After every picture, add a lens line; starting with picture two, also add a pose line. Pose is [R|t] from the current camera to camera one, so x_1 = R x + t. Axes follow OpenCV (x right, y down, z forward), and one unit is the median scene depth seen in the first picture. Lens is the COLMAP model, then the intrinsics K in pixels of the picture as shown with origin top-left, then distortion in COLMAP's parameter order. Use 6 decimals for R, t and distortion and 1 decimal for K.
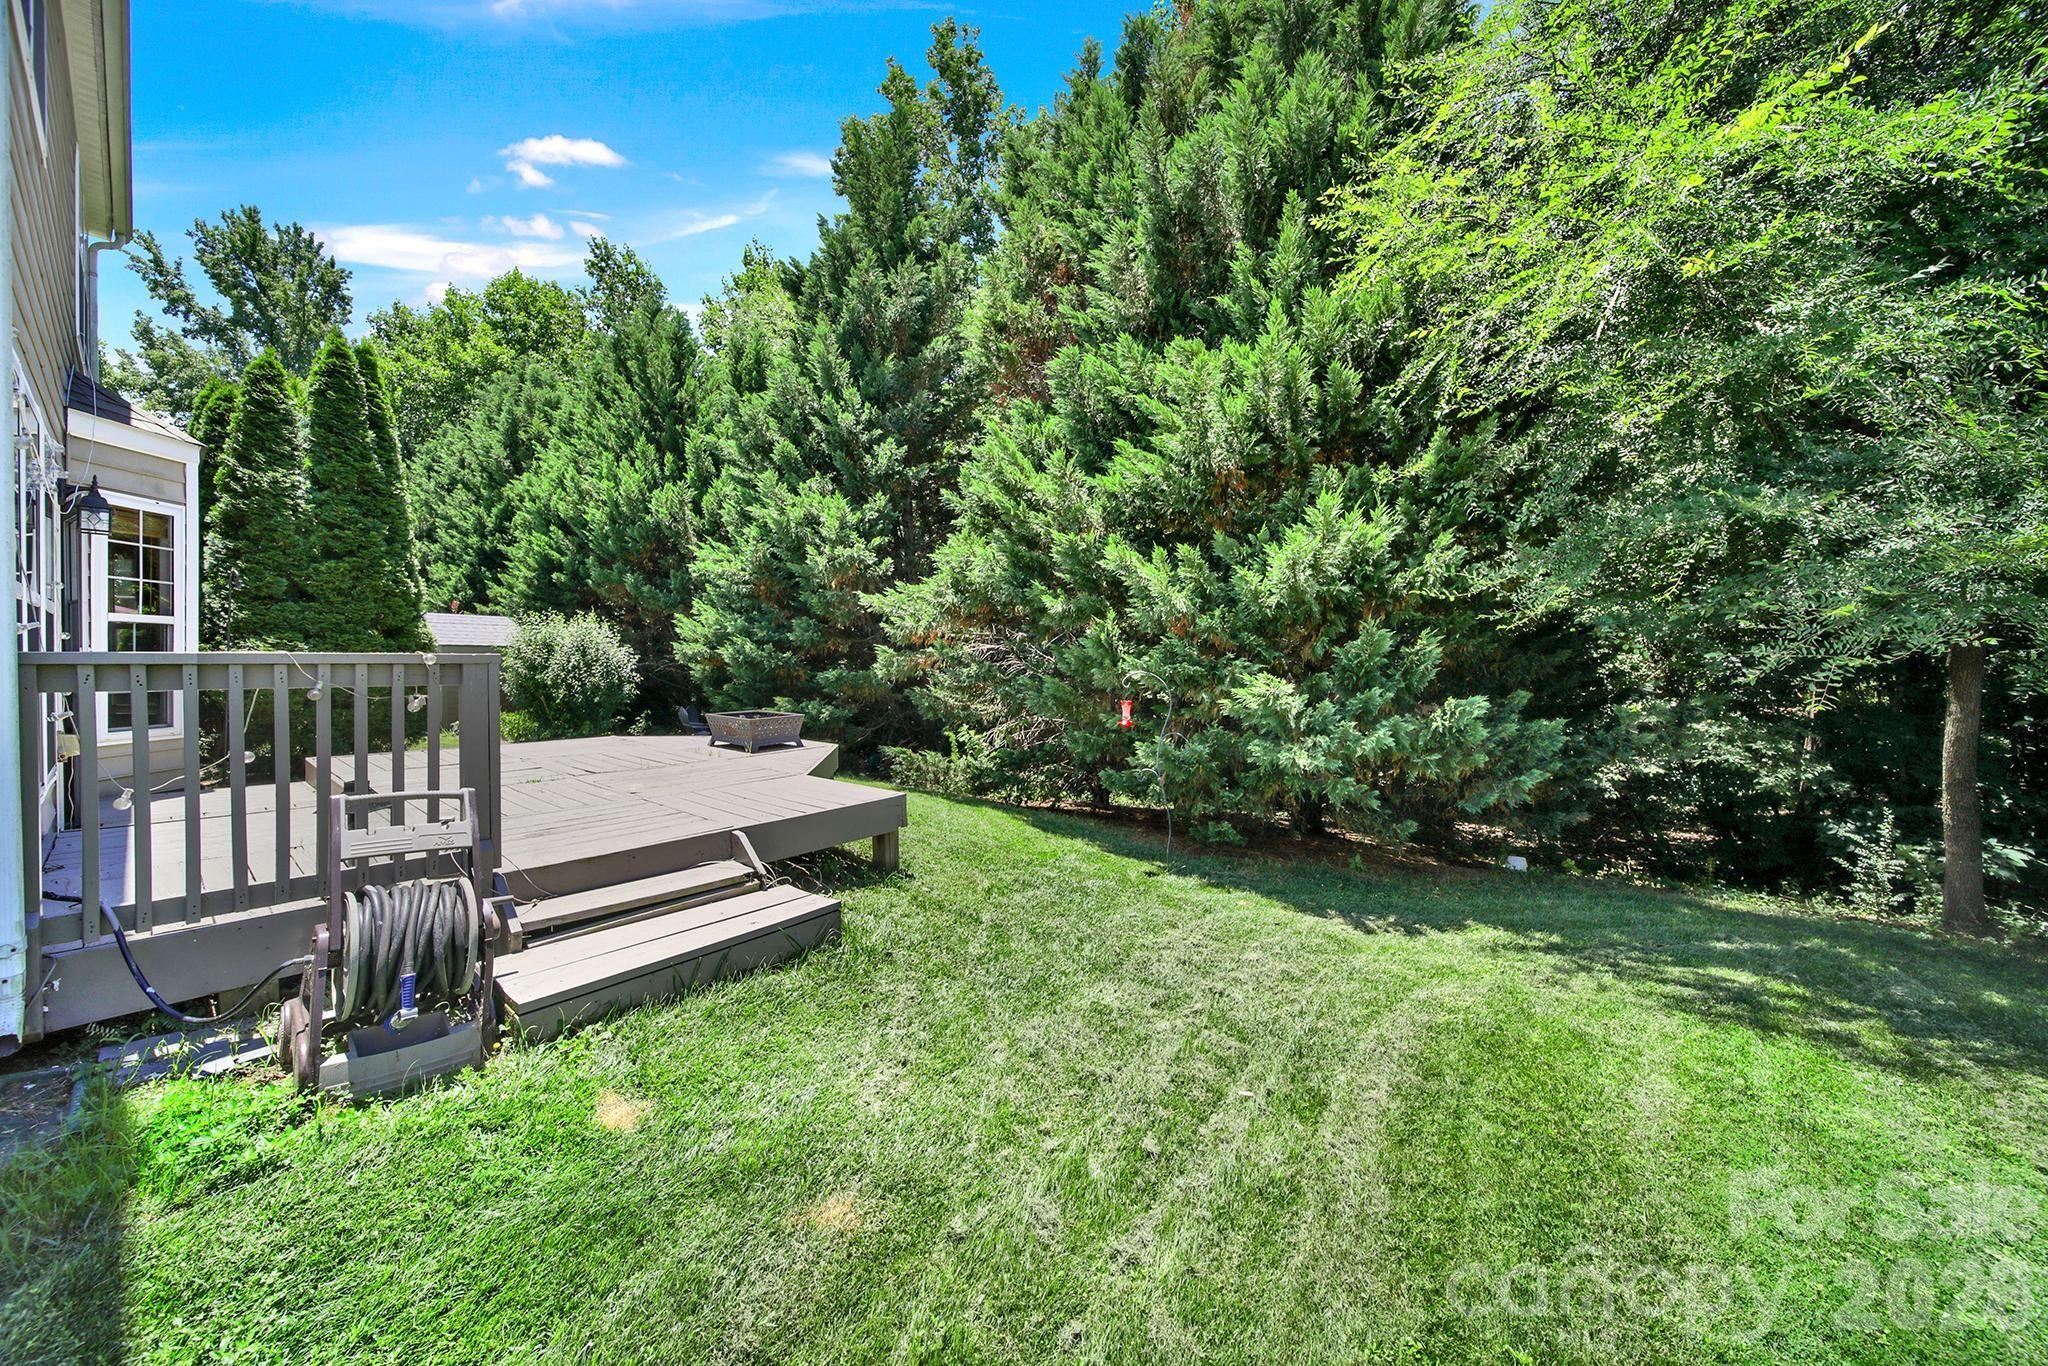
lens RADIAL K [[740.0, 0, 1021.0], [0, 740.0, 675.9], [0, 0, 1]] dist [-0.000280, -0.000081]
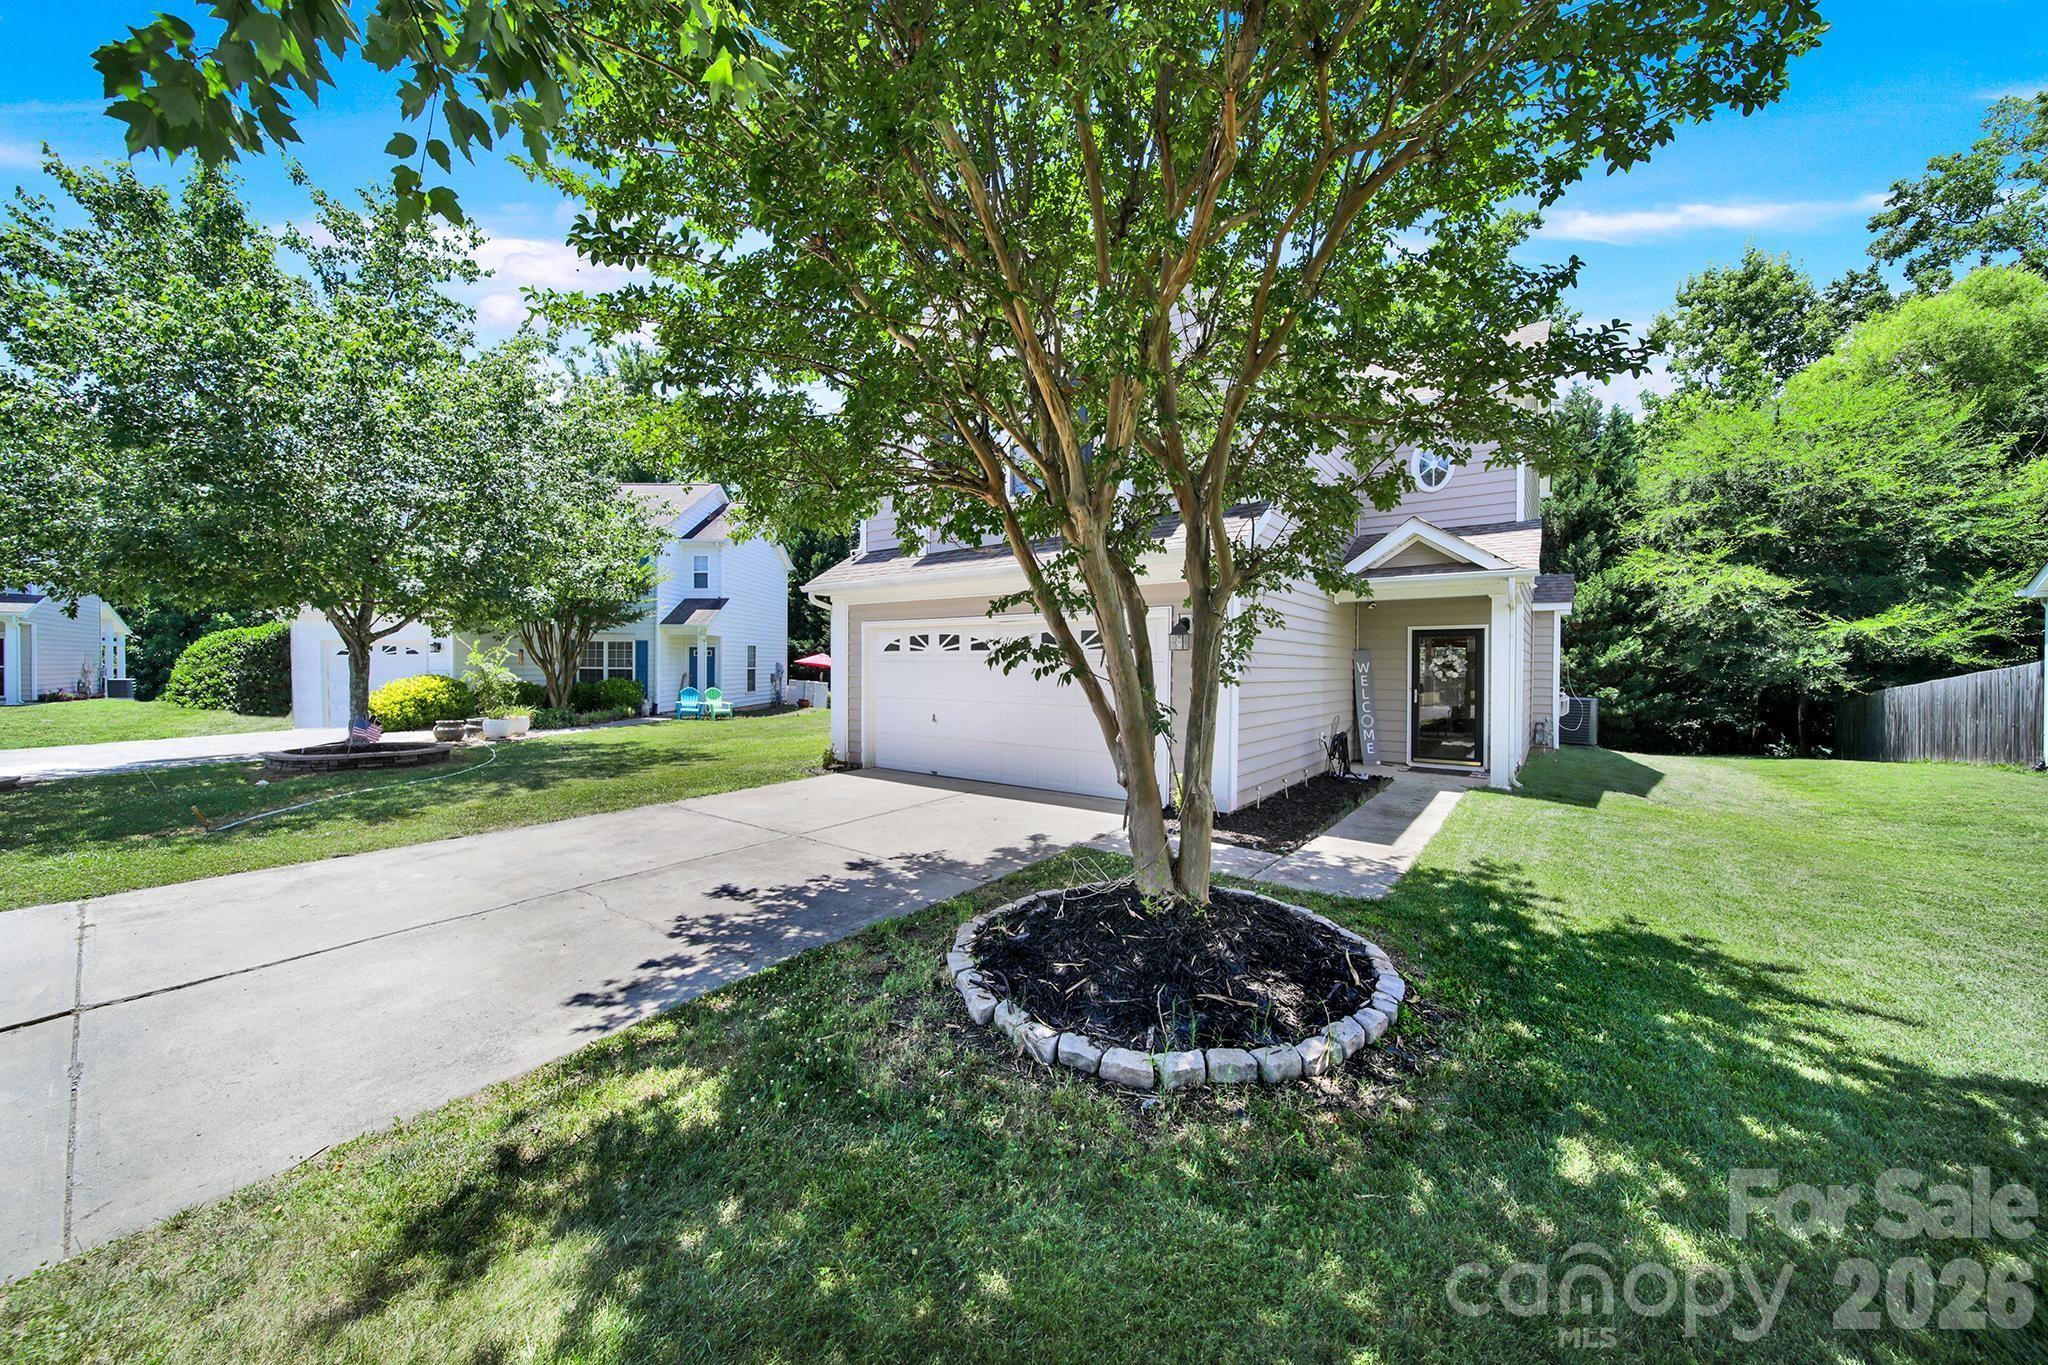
lens RADIAL K [[740.0, 0, 1021.0], [0, 740.0, 675.4], [0, 0, 1]] dist [-0.000280, -0.000081]
pose [[0.999997, 0.001903, 0.001355, -2.493746], [-0.001888, 0.999941, -0.010678, -0.014814], [-0.001375, 0.010675, 0.999942, -2.555882]]
